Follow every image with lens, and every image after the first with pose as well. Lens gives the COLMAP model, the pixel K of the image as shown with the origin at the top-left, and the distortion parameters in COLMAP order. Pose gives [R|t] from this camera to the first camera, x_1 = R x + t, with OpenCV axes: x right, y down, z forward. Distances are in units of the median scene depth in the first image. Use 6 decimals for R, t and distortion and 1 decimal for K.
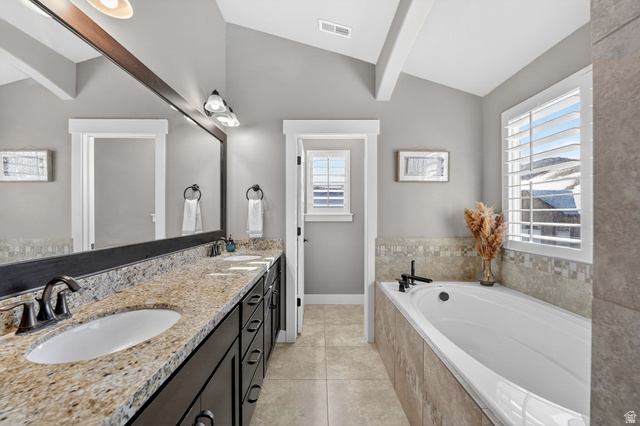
lens RADIAL K [[259.2, 0, 323.2], [0, 259.2, 213.4], [0, 0, 1]] dist [-0.011224, -0.002044]
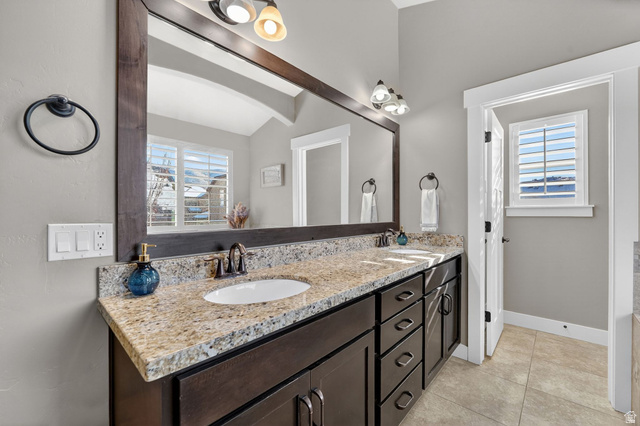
lens RADIAL K [[259.2, 0, 321.8], [0, 259.2, 212.8], [0, 0, 1]] dist [-0.011224, -0.002044]
pose [[0.732132, -0.003861, -0.681152, 0.084682], [0.005086, 0.999987, -0.000202, 0.030102], [0.681144, -0.003317, 0.732142, 0.099192]]
